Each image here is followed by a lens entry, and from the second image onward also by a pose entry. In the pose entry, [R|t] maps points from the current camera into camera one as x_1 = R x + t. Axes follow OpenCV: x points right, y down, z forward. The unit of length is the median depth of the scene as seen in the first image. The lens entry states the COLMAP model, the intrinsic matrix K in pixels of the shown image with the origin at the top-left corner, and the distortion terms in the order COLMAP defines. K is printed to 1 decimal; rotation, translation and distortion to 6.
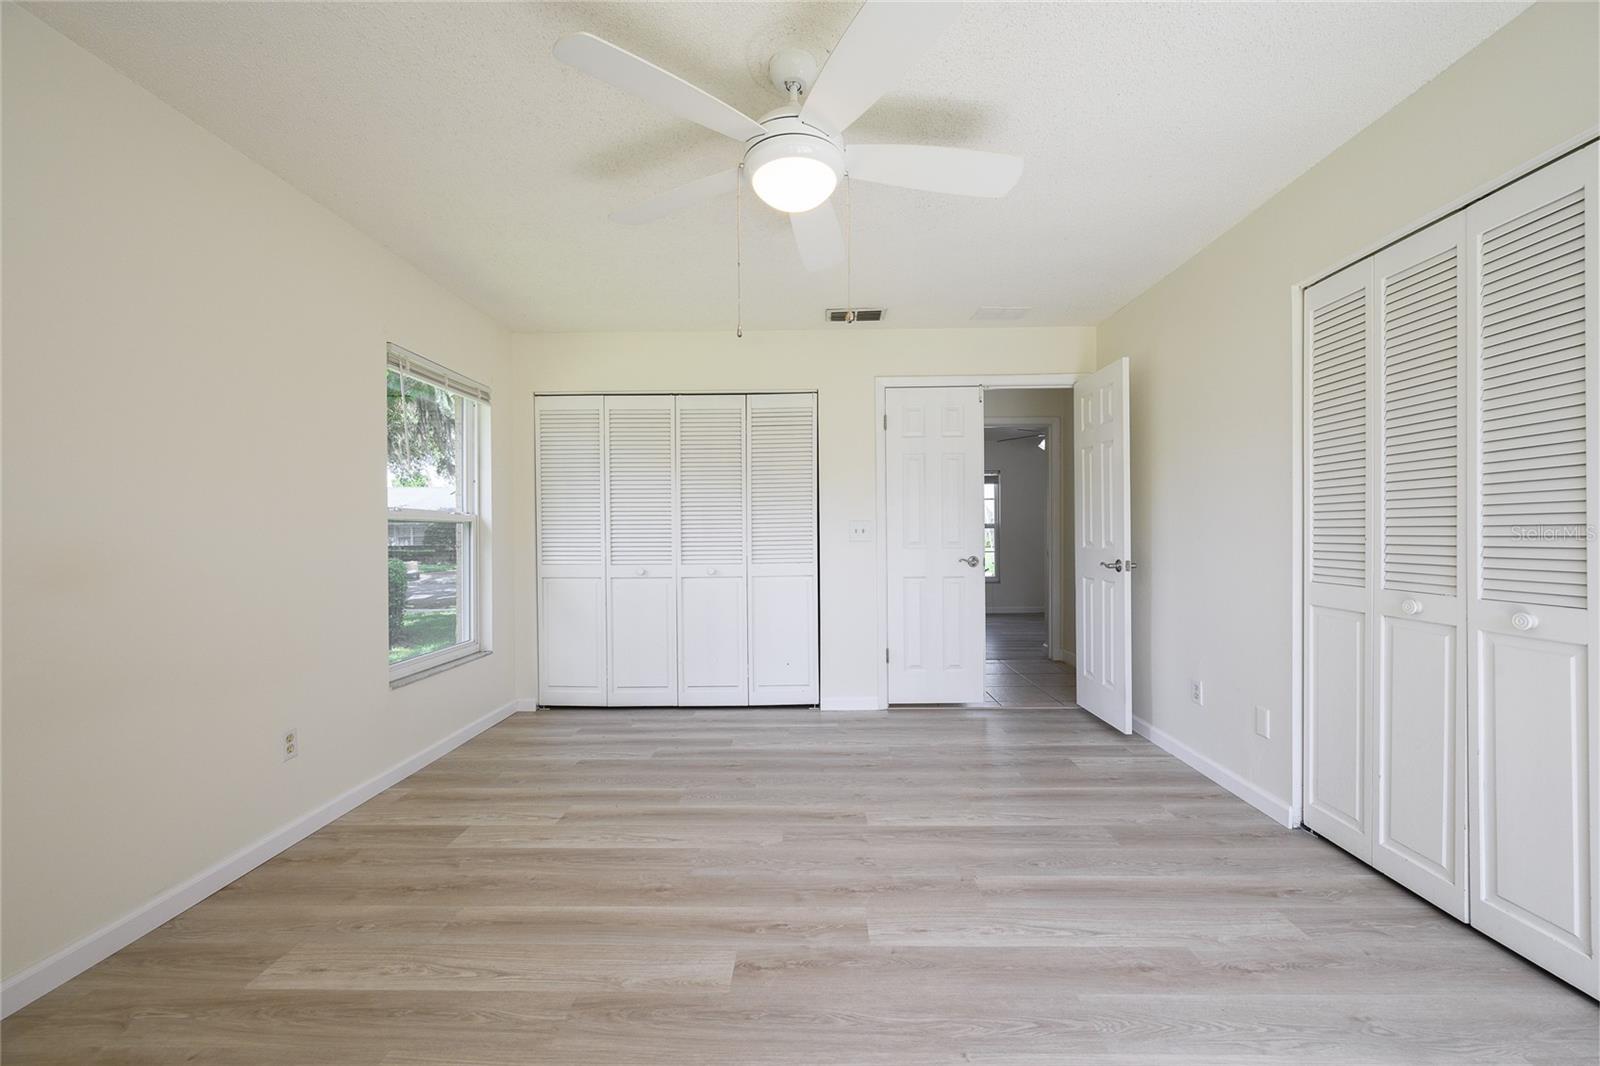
lens RADIAL K [[606.1, 0, 800.0], [0, 606.1, 533.0], [0, 0, 1]] dist [-0.000767, -0.000055]
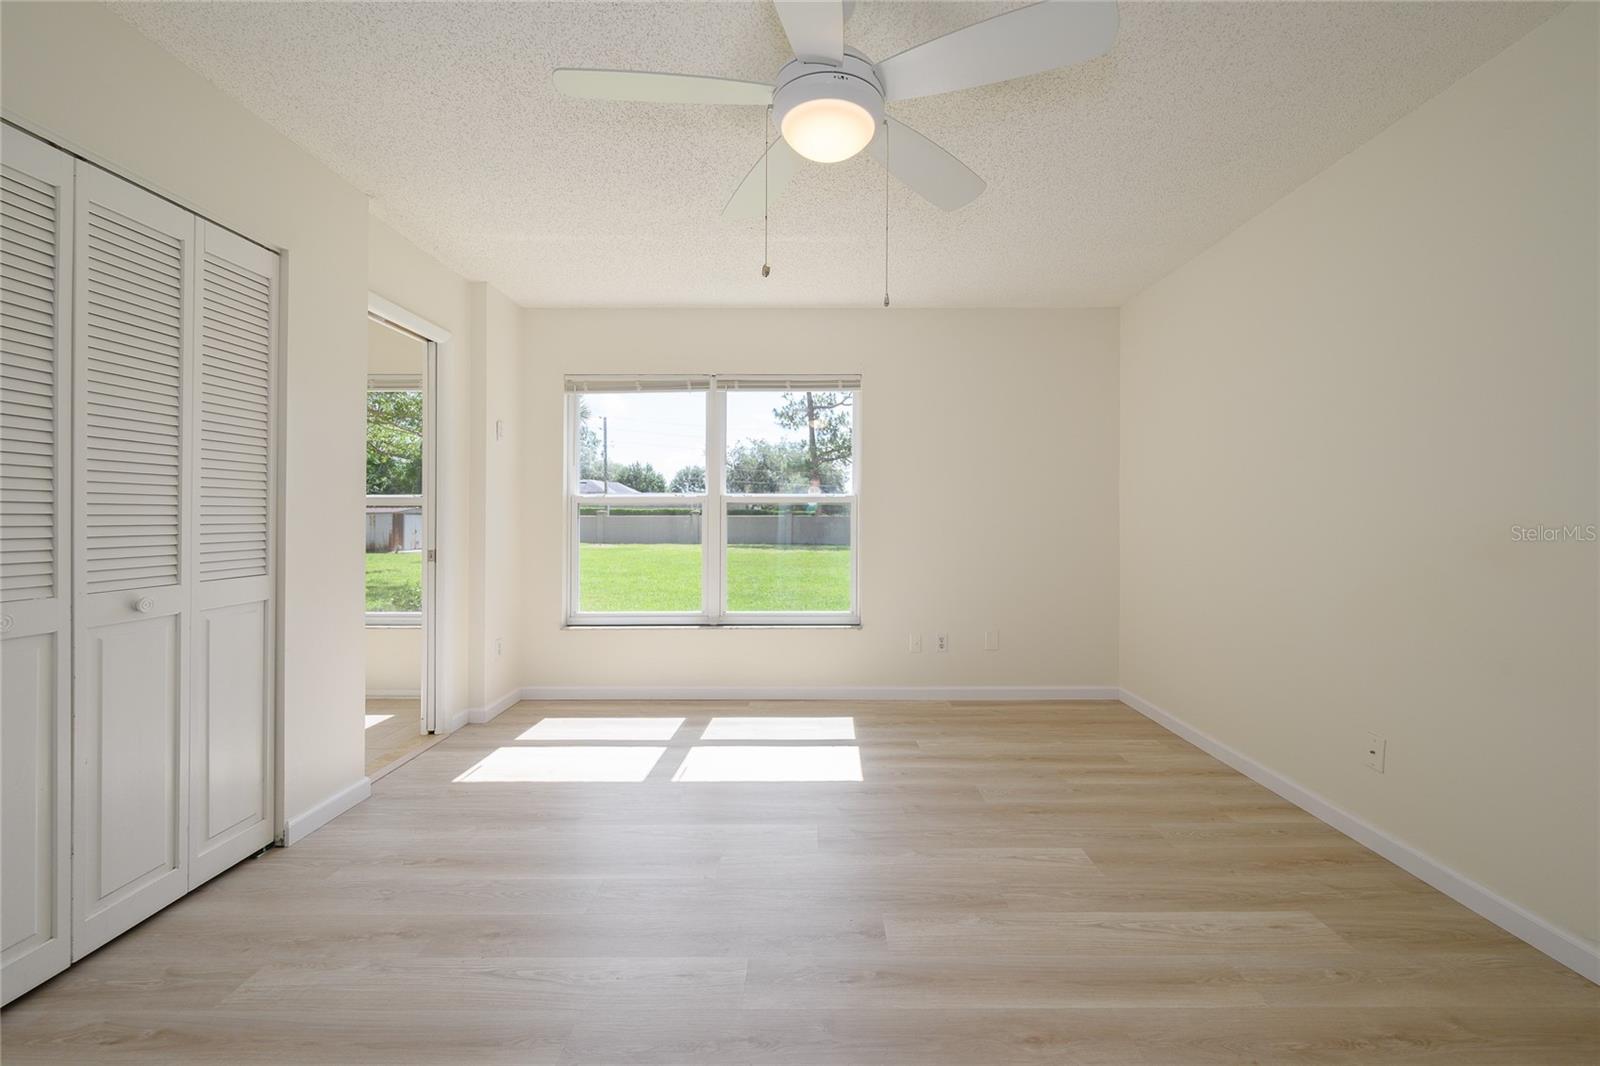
lens RADIAL K [[653.8, 0, 814.2], [0, 653.8, 518.9], [0, 0, 1]] dist [-0.000208, -0.000065]
pose [[-0.999585, 0.008669, -0.027466, 0.026044], [0.008659, 0.999962, 0.000465, 0.001851], [0.027469, 0.000227, -0.999623, 1.449441]]
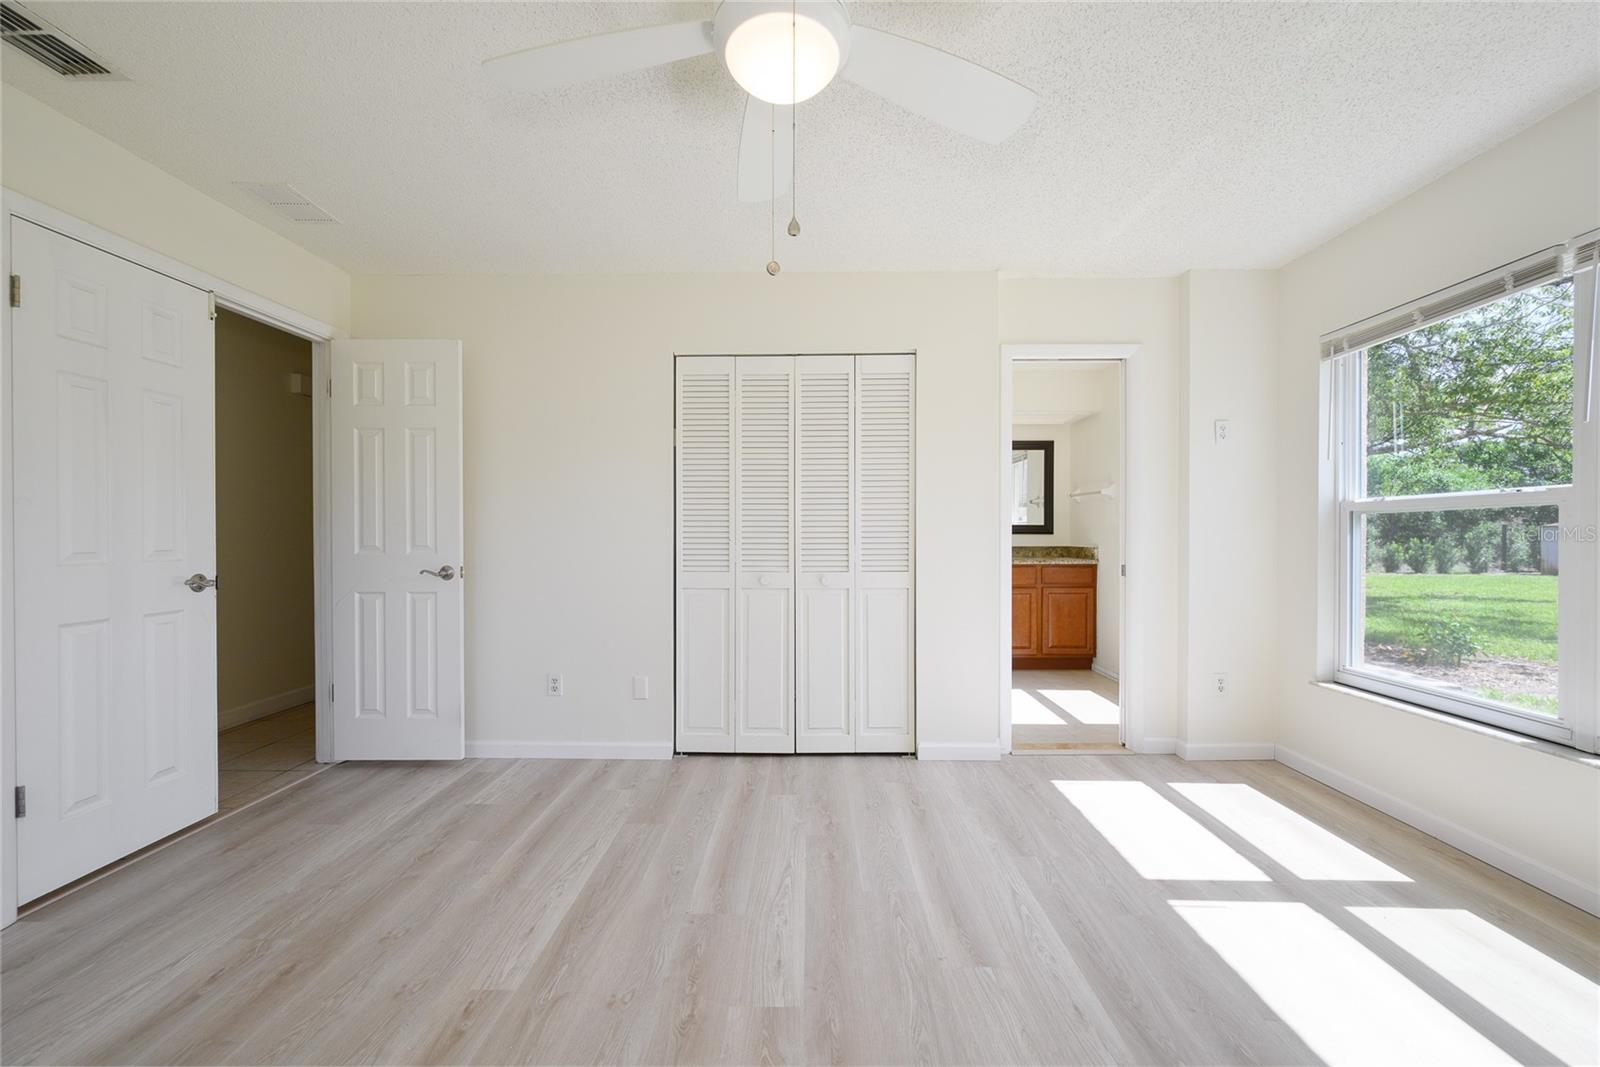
lens RADIAL K [[628.6, 0, 794.6], [0, 628.6, 530.2], [0, 0, 1]] dist [-0.000945, 0.000070]
pose [[0.005890, 0.017888, 0.999823, -0.569864], [-0.000696, 0.999840, -0.017884, 0.012490], [-0.999982, -0.000591, 0.005901, 0.724836]]
